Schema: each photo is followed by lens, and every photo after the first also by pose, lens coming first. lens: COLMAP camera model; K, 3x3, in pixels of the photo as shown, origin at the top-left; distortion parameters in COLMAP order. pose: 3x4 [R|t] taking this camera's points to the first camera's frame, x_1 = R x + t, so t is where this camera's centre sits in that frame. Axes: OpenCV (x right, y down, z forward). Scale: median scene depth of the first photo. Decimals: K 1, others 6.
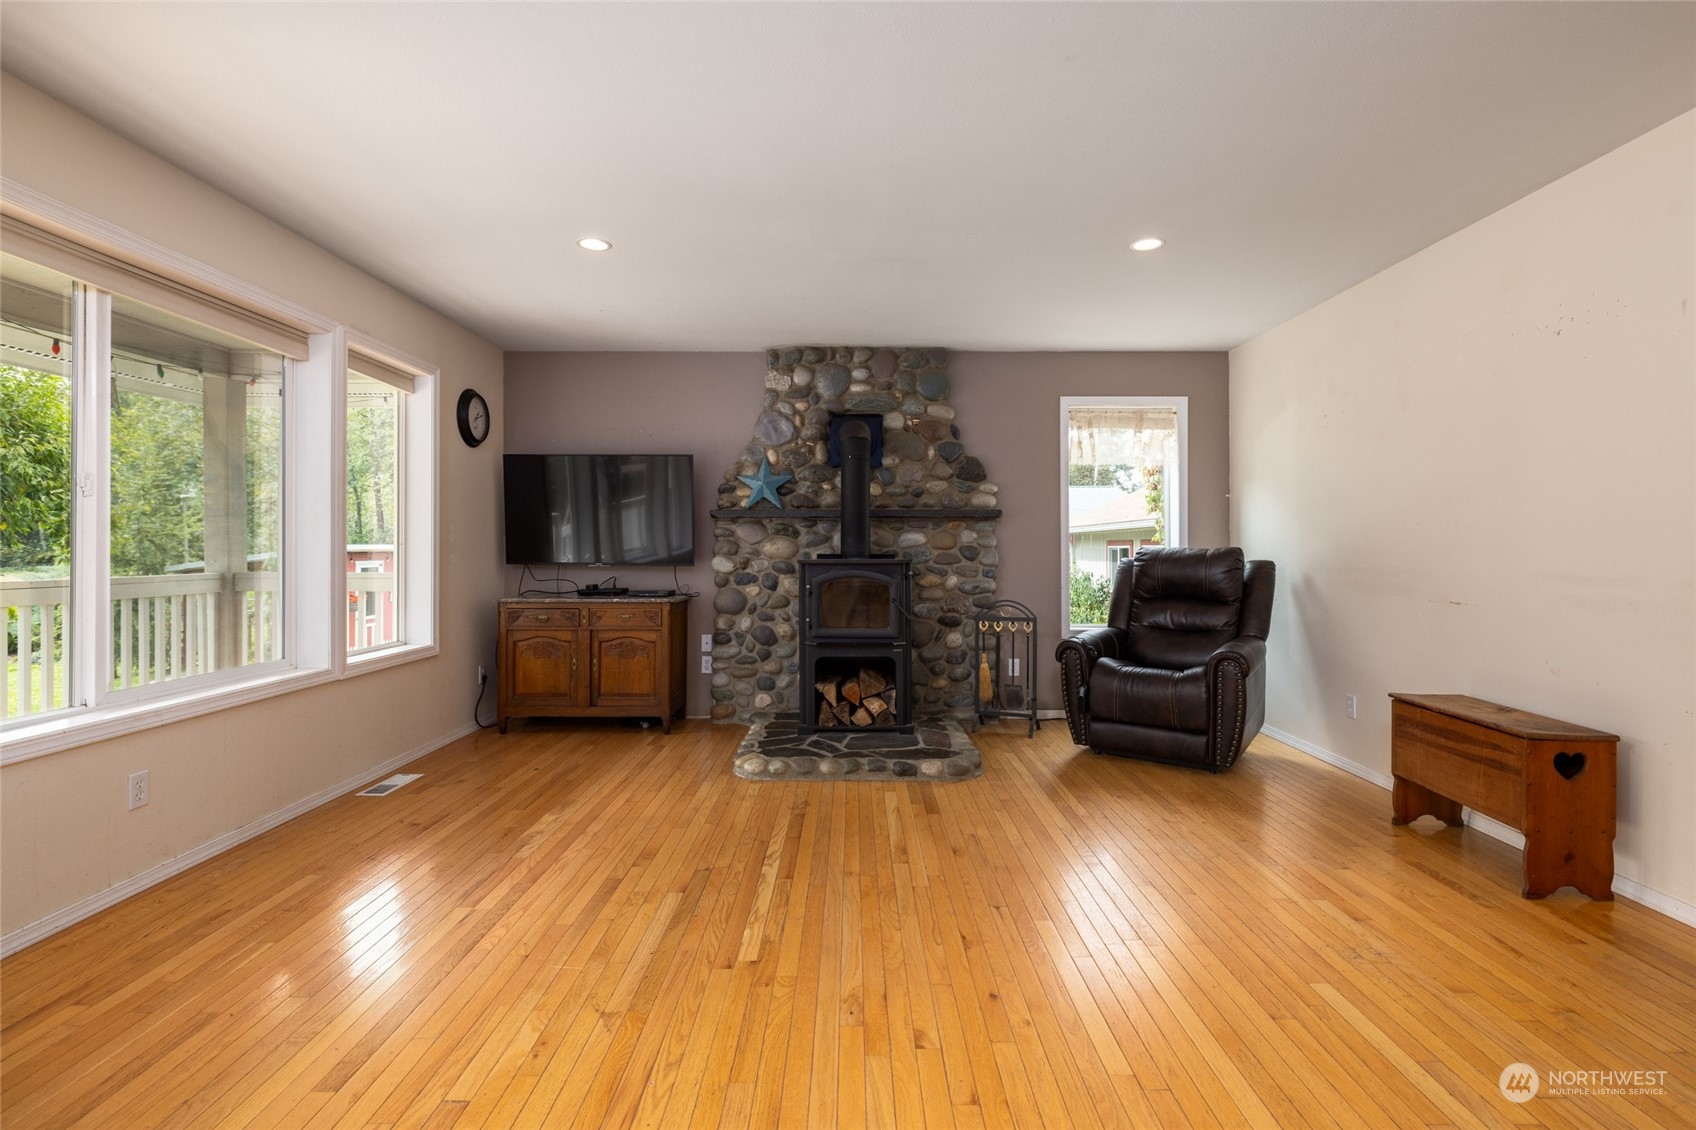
lens RADIAL K [[750.6, 0, 840.2], [0, 750.6, 574.8], [0, 0, 1]] dist [-0.008954, 0.000210]
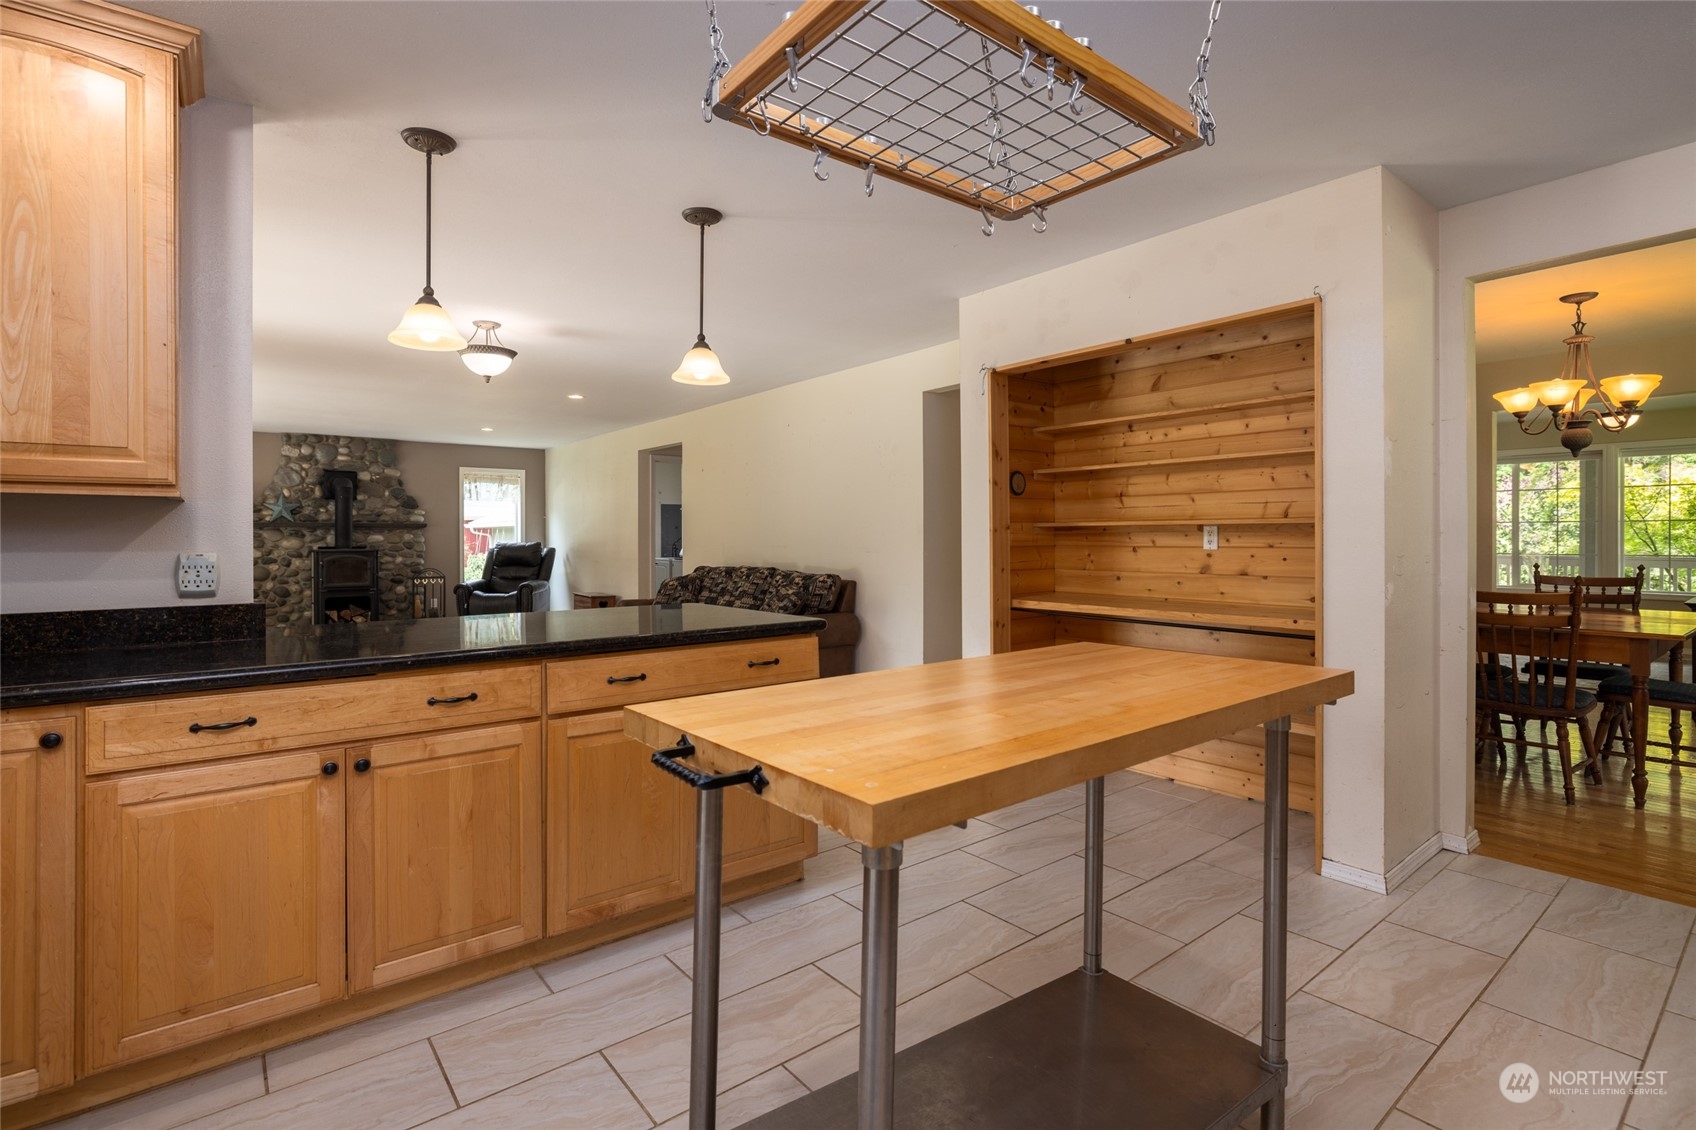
lens RADIAL K [[799.2, 0, 854.0], [0, 799.2, 520.4], [0, 0, 1]] dist [-0.010238, 0.000216]
pose [[0.766032, 0.010323, 0.642719, -0.276788], [0.024550, 0.998672, -0.045301, 0.028801], [-0.642333, 0.050481, 0.764761, -1.348908]]
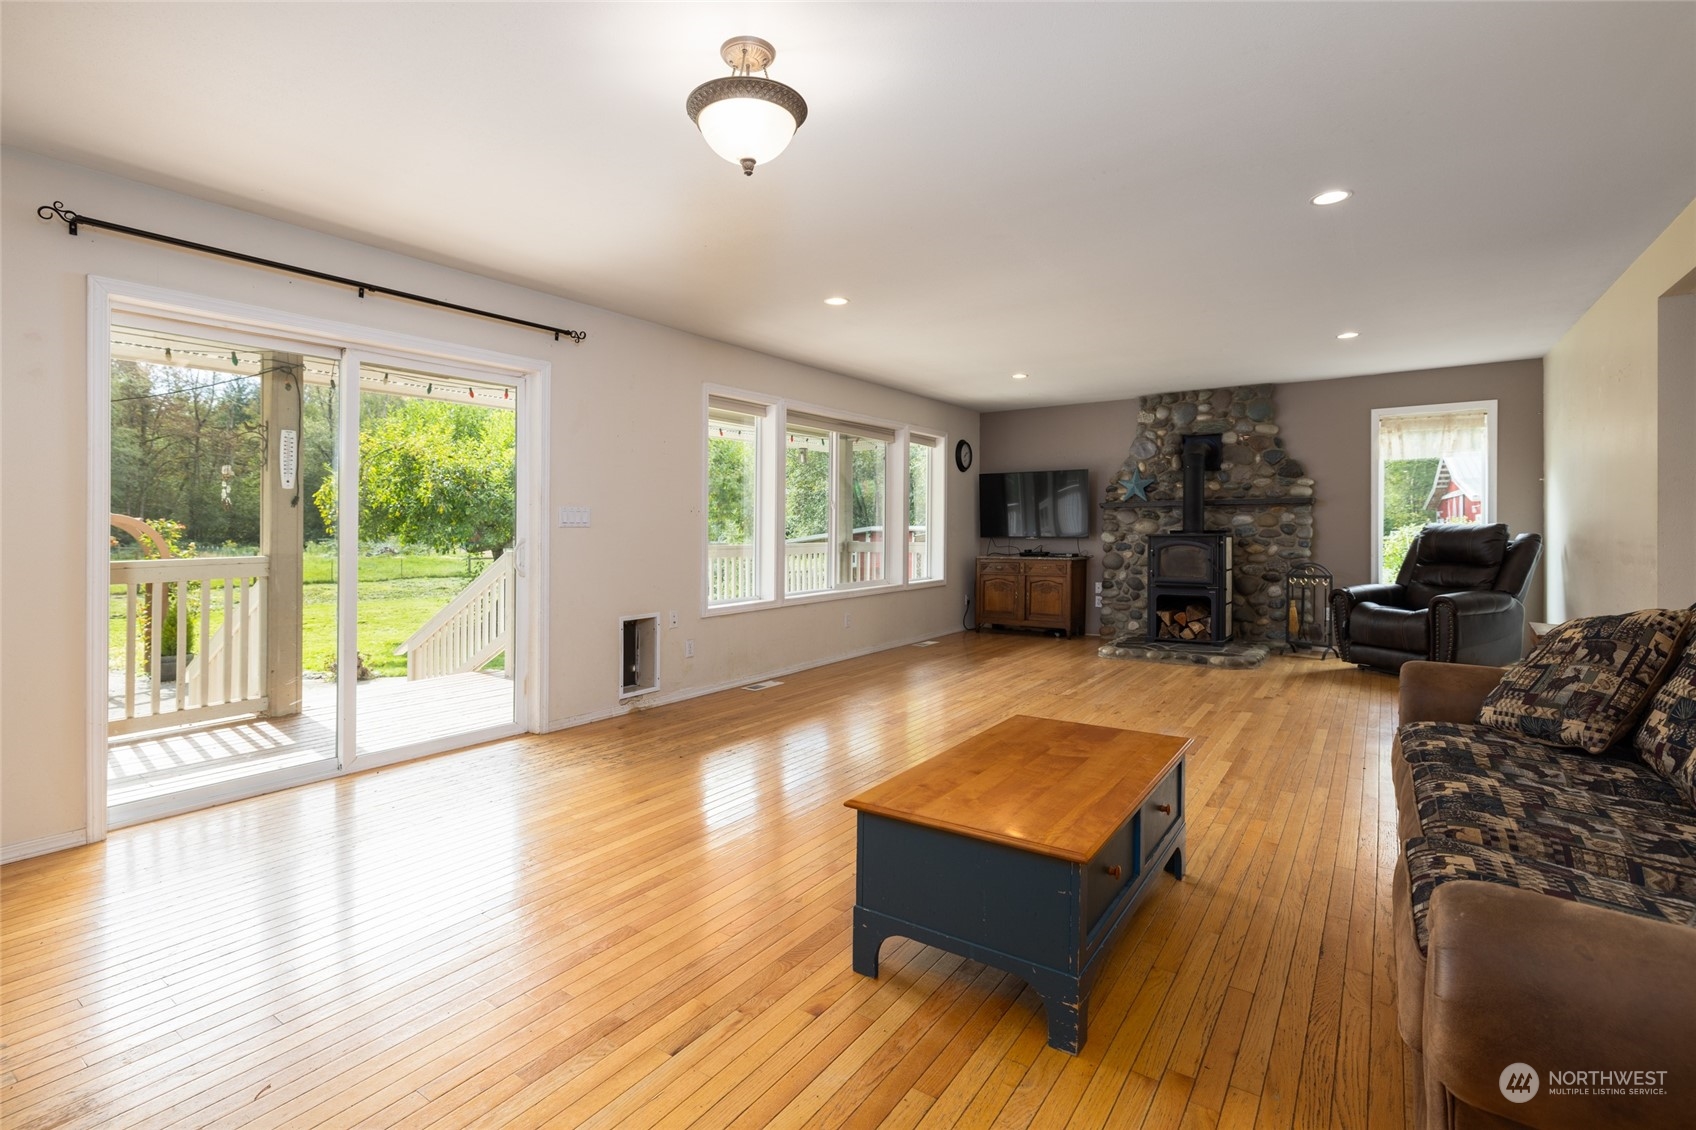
lens RADIAL K [[775.8, 0, 847.0], [0, 775.8, 522.8], [0, 0, 1]] dist [-0.010897, 0.000913]
pose [[0.825275, -0.010459, -0.564634, 0.307464], [-0.012187, 0.999266, -0.036324, 0.020972], [0.564600, 0.036858, 0.824541, -0.643760]]
